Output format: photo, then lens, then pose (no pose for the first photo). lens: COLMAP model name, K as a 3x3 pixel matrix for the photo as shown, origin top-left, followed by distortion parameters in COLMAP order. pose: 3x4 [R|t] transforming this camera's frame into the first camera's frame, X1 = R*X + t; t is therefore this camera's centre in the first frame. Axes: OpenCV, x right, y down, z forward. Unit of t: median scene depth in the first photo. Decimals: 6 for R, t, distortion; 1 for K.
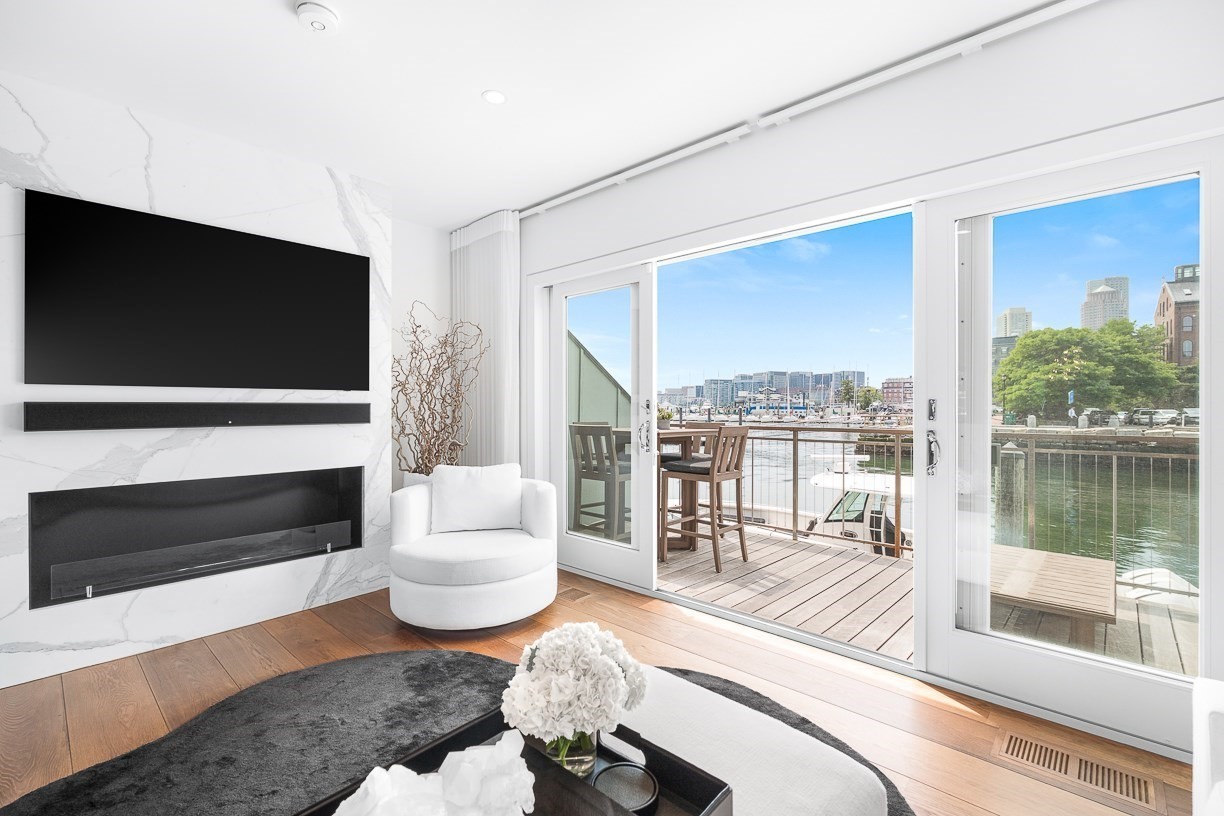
lens RADIAL K [[539.2, 0, 612.7], [0, 539.2, 406.1], [0, 0, 1]] dist [-0.003628, 0.000043]
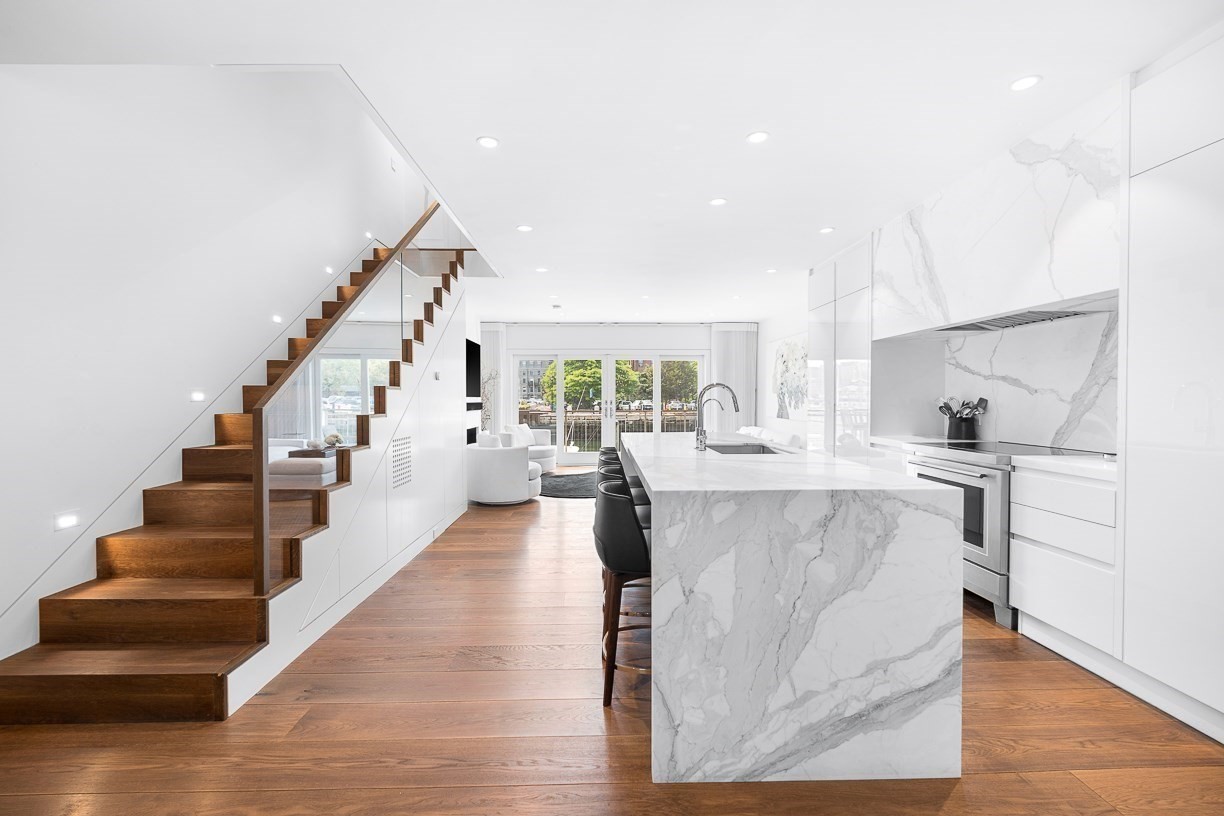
lens RADIAL K [[539.2, 0, 612.7], [0, 539.2, 406.1], [0, 0, 1]] dist [-0.003628, 0.000043]
pose [[0.714531, -0.012888, 0.699485, -0.112076], [0.004060, 0.999890, 0.014275, -0.001202], [-0.699592, -0.007360, 0.714505, -0.079753]]
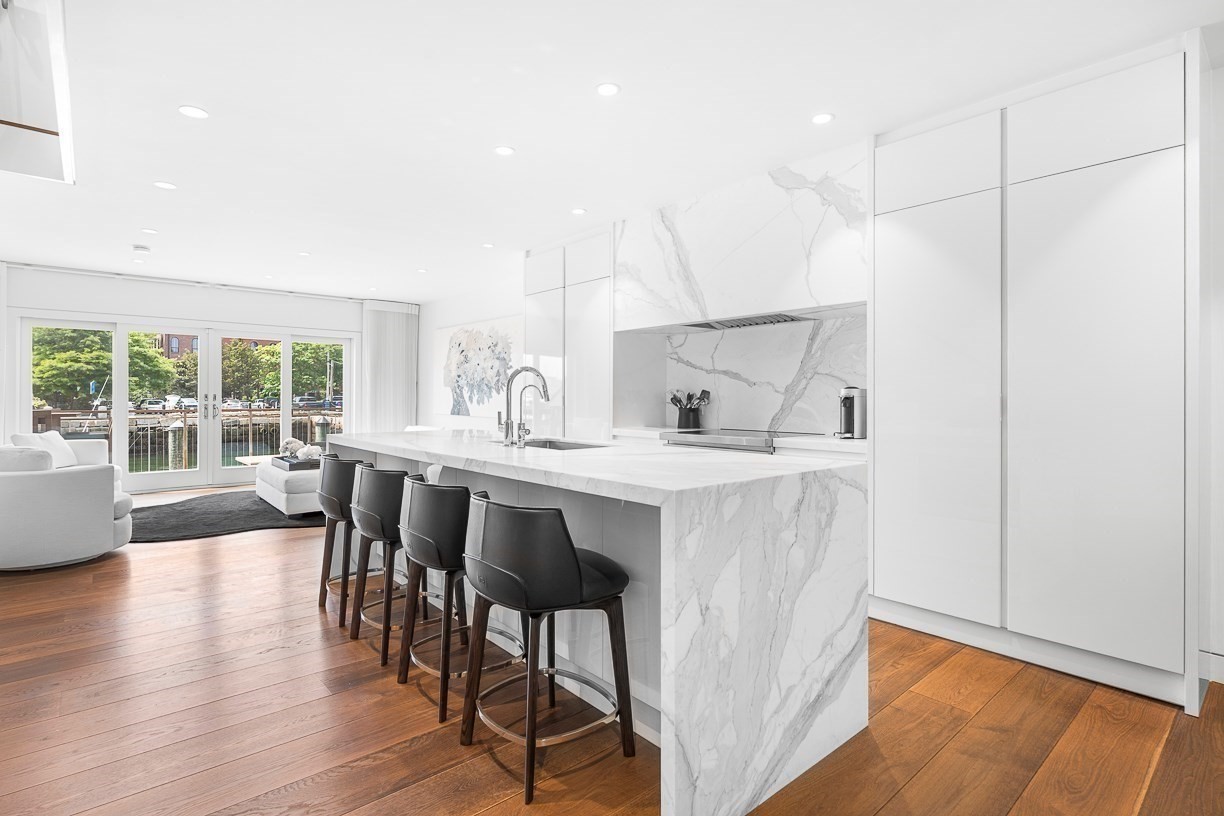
lens RADIAL K [[602.6, 0, 612.8], [0, 602.6, 394.4], [0, 0, 1]] dist [-0.002390, -0.000483]
pose [[0.106163, 0.003367, 0.994343, -0.116546], [-0.000415, 0.999994, -0.003342, -0.000089], [-0.994349, -0.000058, 0.106164, -0.058072]]
